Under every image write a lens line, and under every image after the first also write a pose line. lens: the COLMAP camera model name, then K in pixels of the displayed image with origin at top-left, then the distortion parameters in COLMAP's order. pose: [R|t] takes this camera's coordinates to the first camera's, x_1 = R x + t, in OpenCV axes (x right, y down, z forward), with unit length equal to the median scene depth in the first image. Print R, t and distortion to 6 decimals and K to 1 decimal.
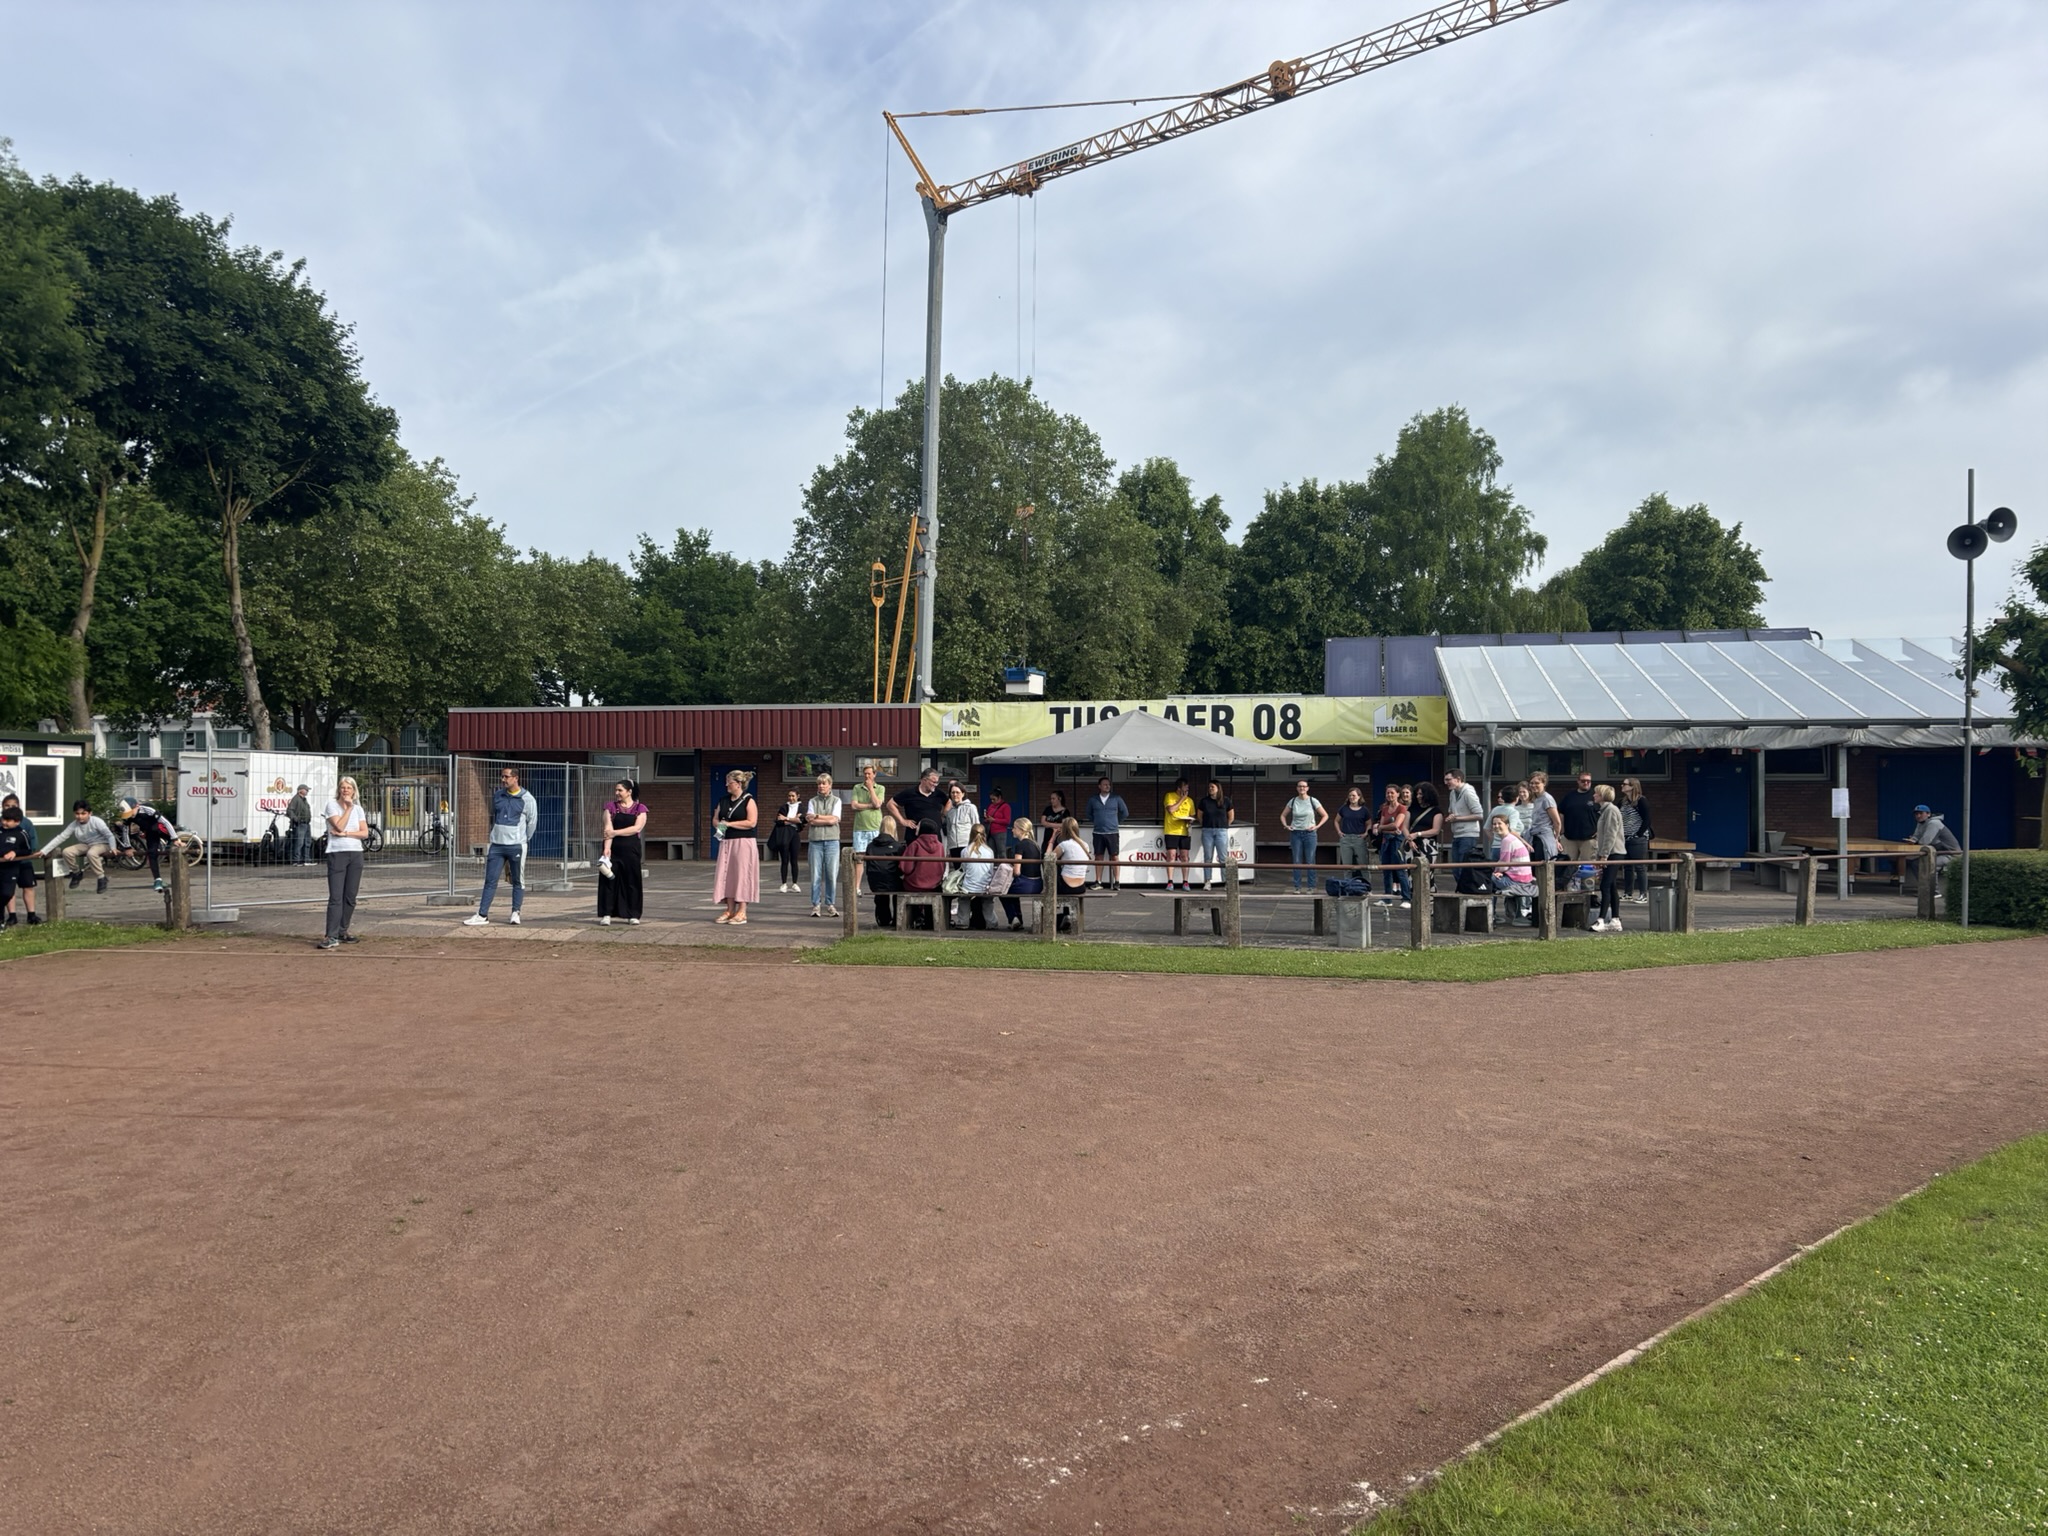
lens RADIAL K [[1551.8, 0, 1017.0], [0, 1551.8, 769.7], [0, 0, 1]] dist [0.055168, -0.064816]
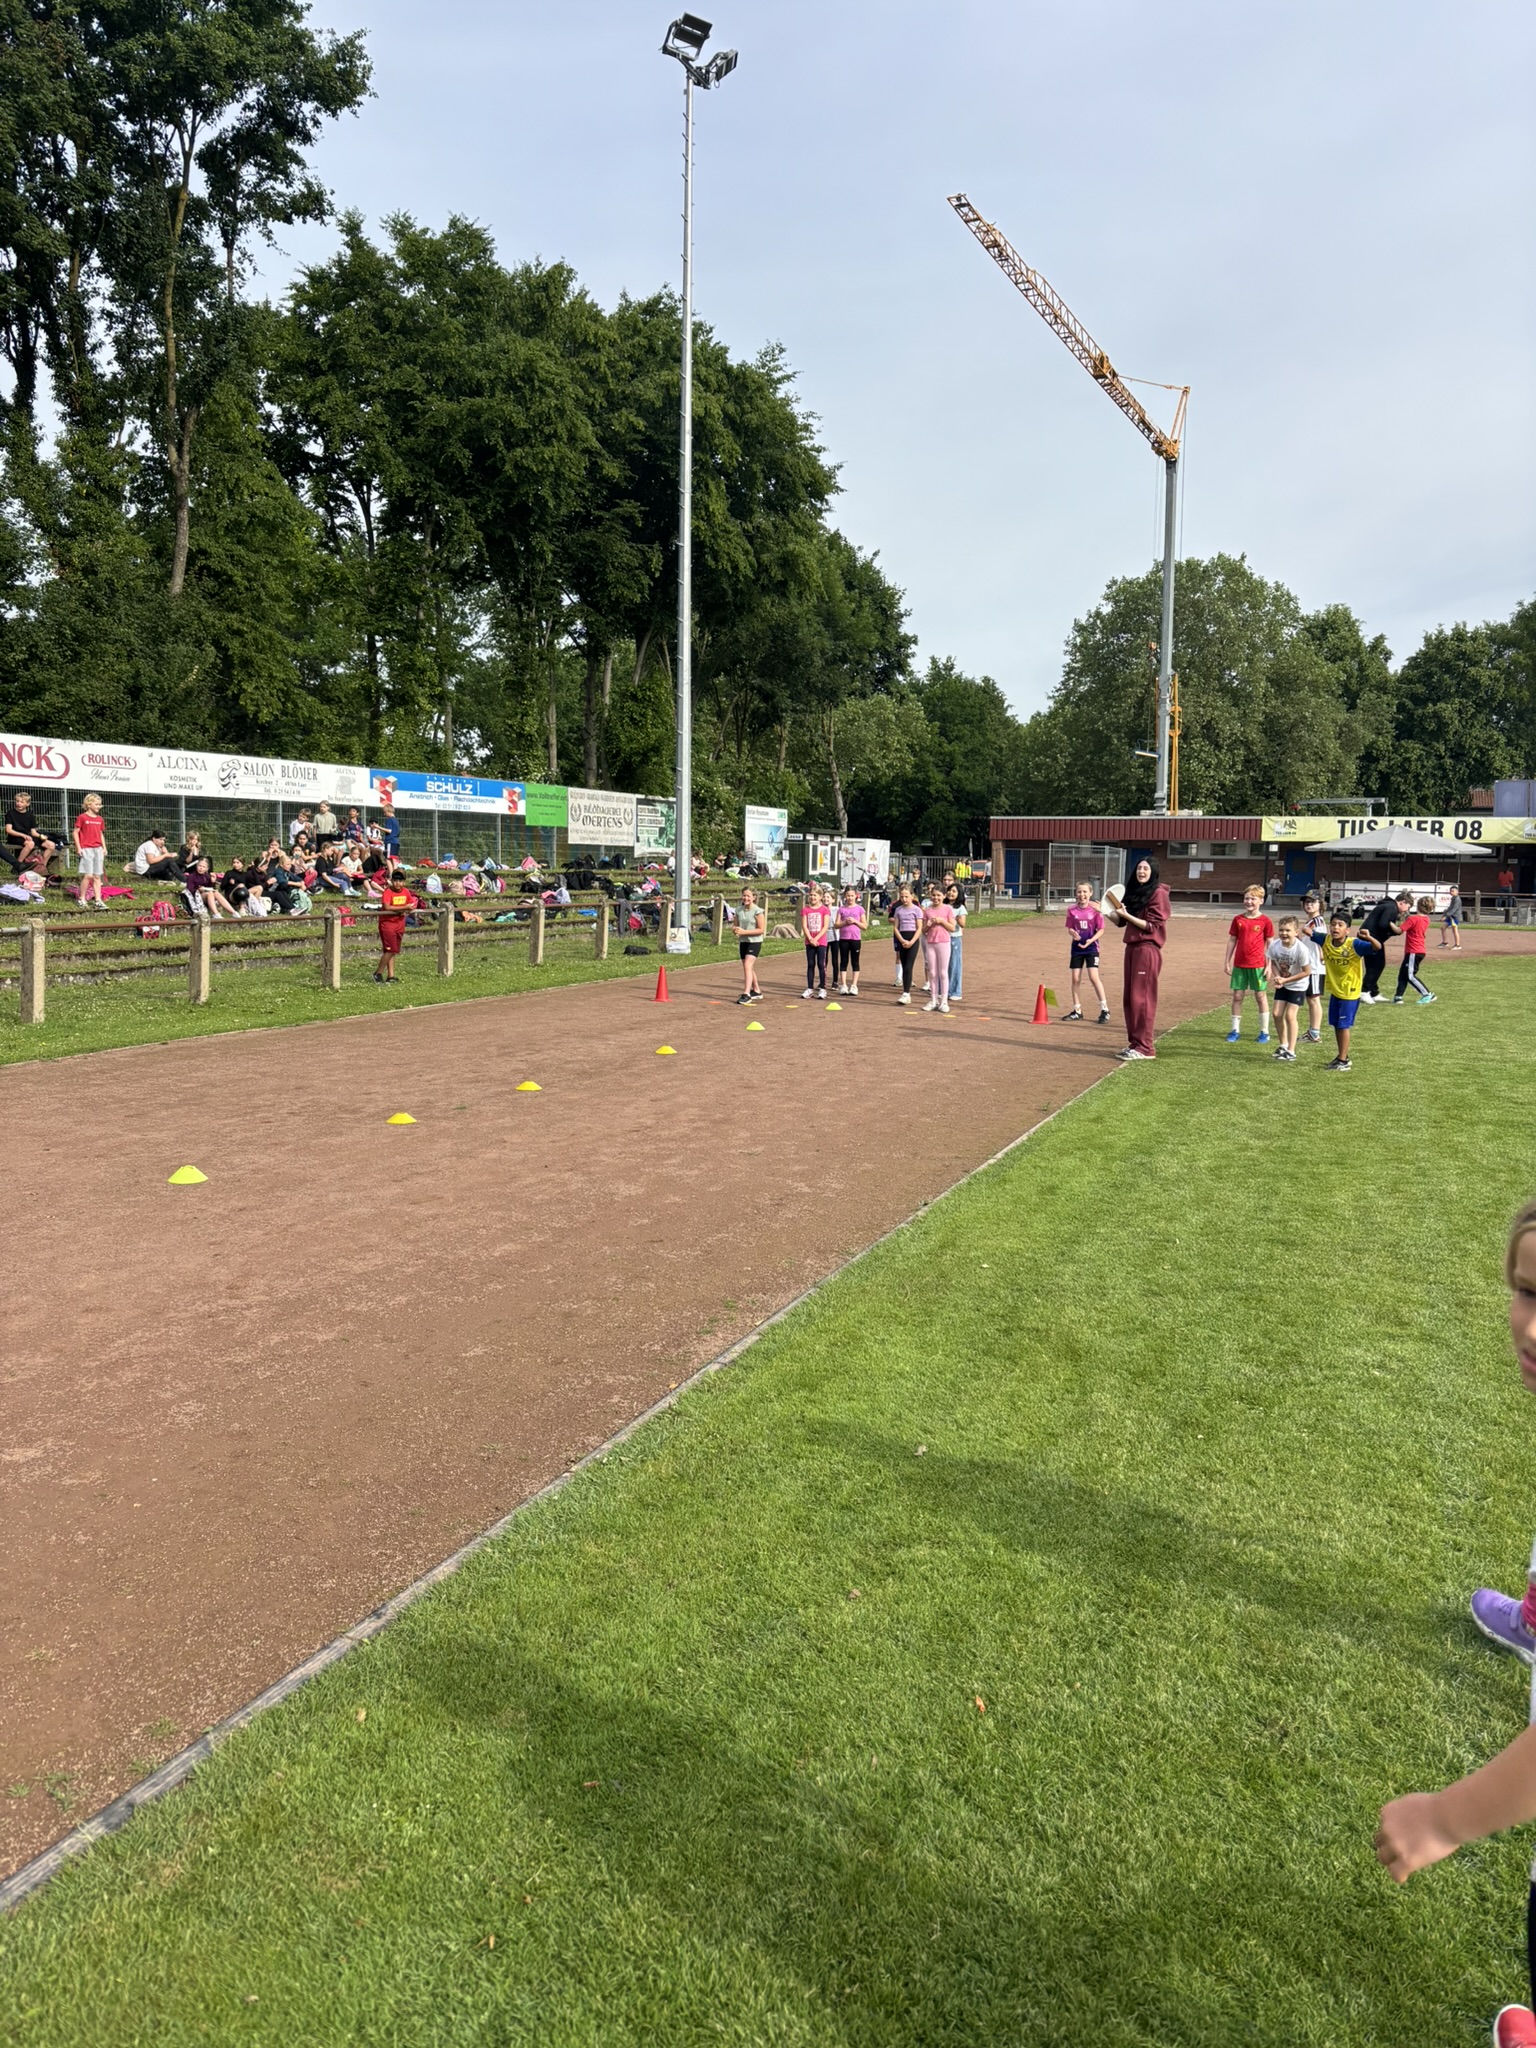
lens RADIAL K [[1551.8, 0, 818.3], [0, 1551.8, 1023.2], [0, 0, 1]] dist [0.055168, -0.064816]
pose [[0.985665, 0.033039, -0.165446, -0.222297], [-0.013744, 0.993102, 0.116442, -0.006234], [0.168152, -0.112499, 0.979321, -0.782276]]
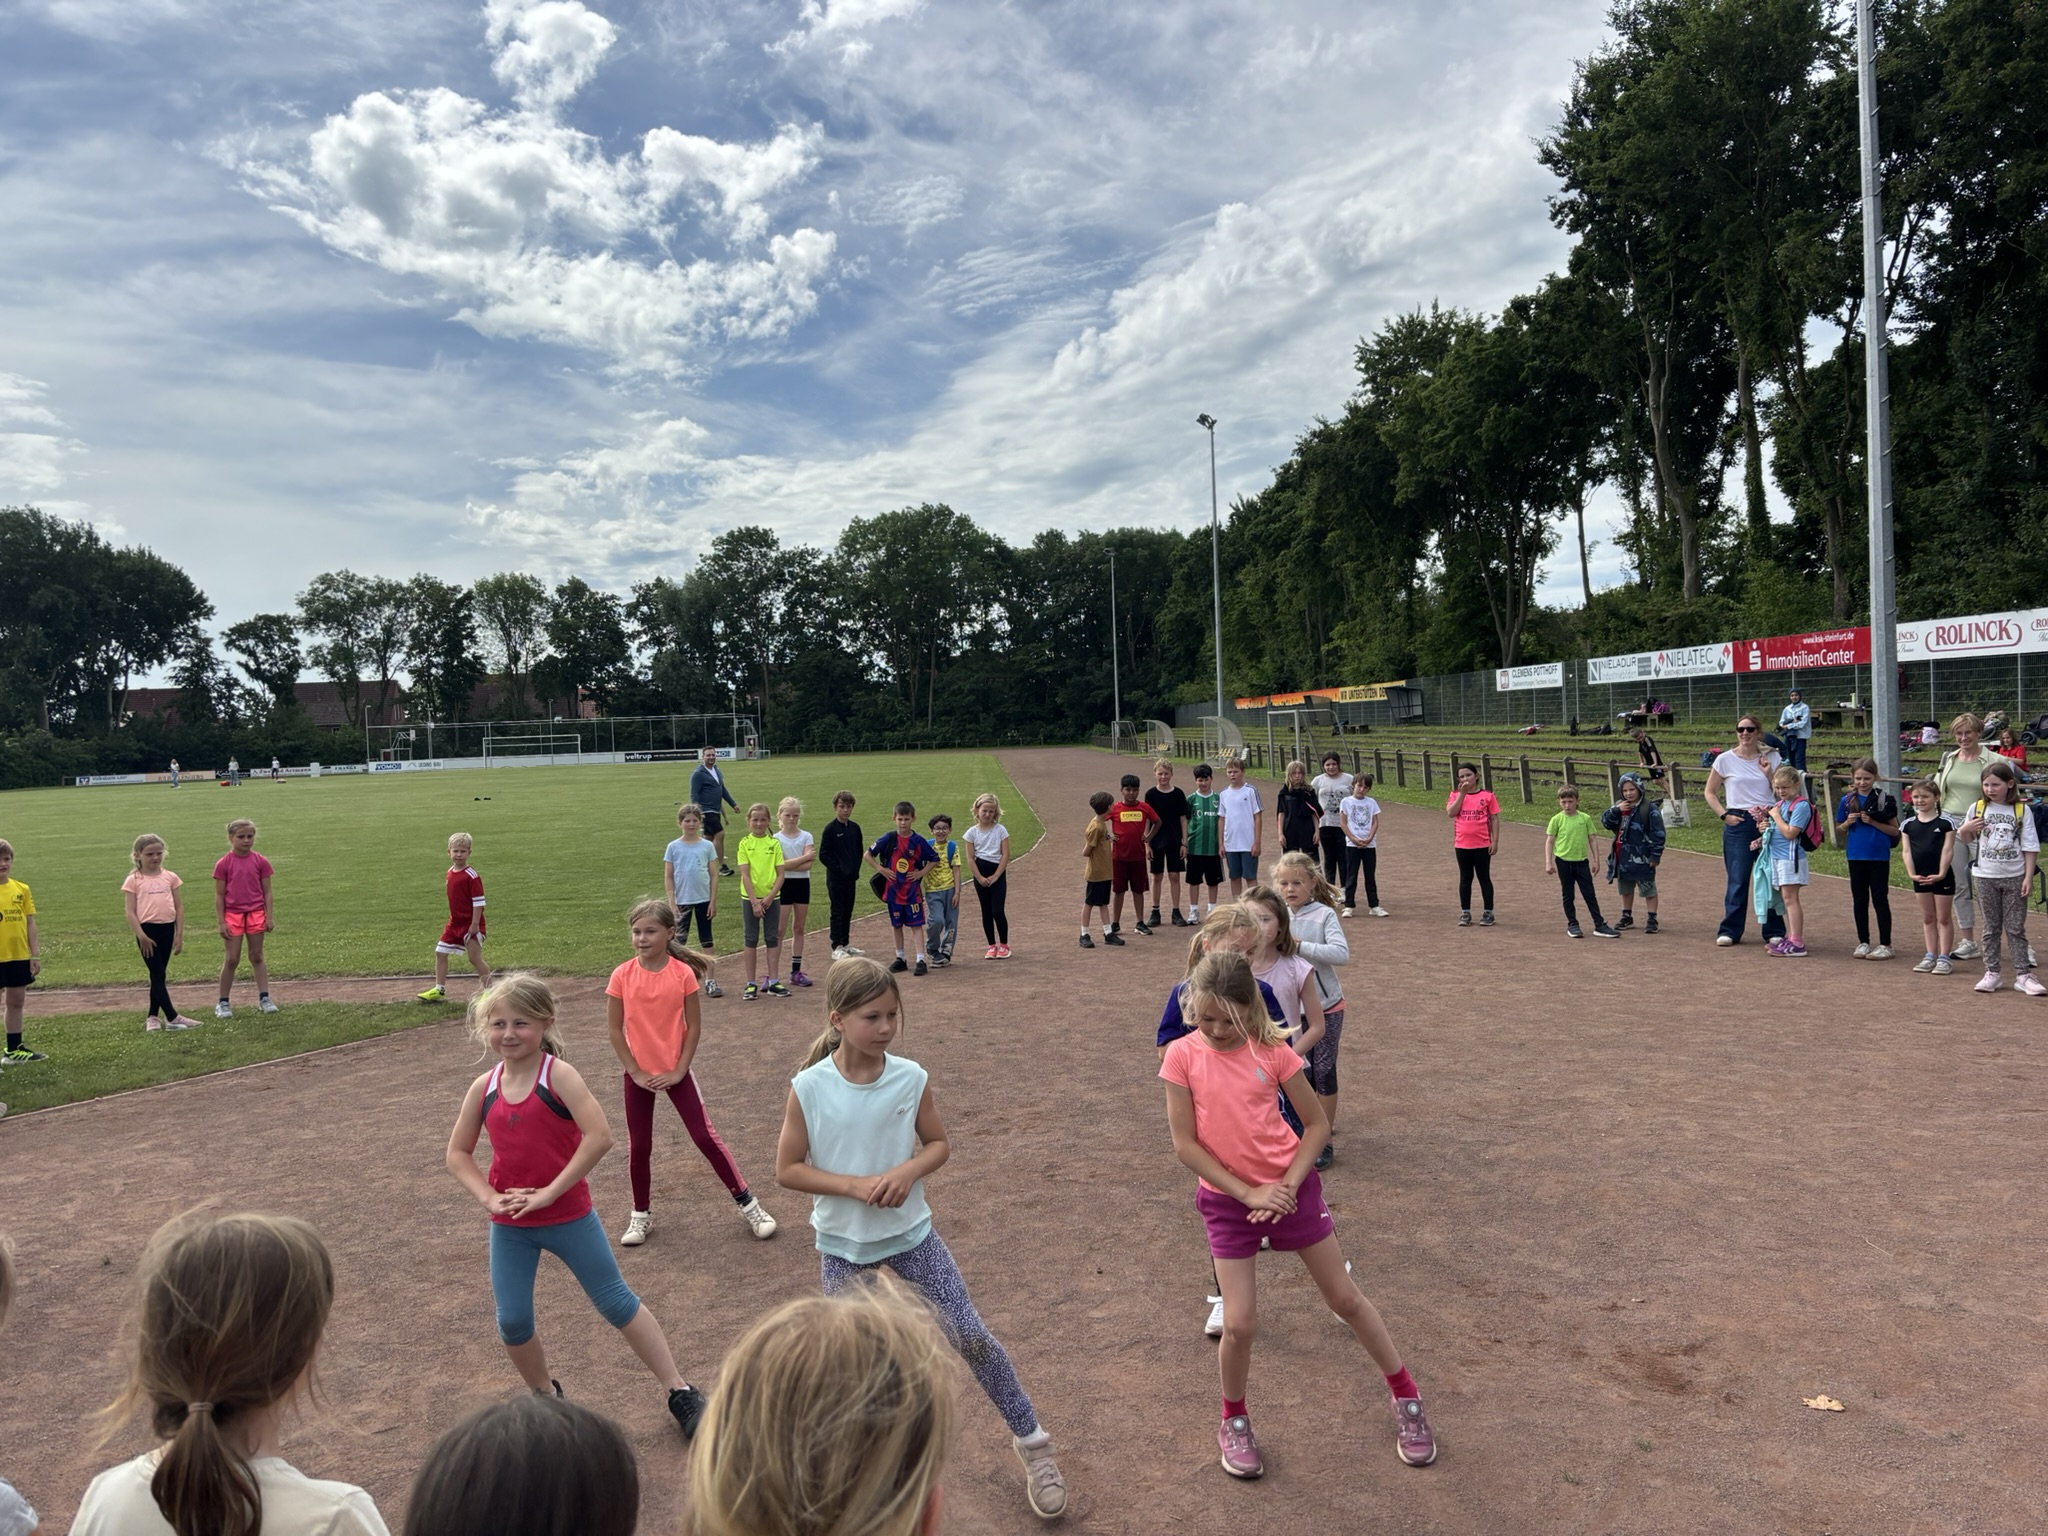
lens RADIAL K [[1551.8, 0, 1040.3], [0, 1551.8, 795.8], [0, 0, 1]] dist [0.055168, -0.064816]
pose [[-0.971566, 0.048070, -0.231837, -0.026824], [0.040938, 0.998532, 0.035478, -0.001576], [0.233202, 0.024978, -0.972107, 0.415182]]
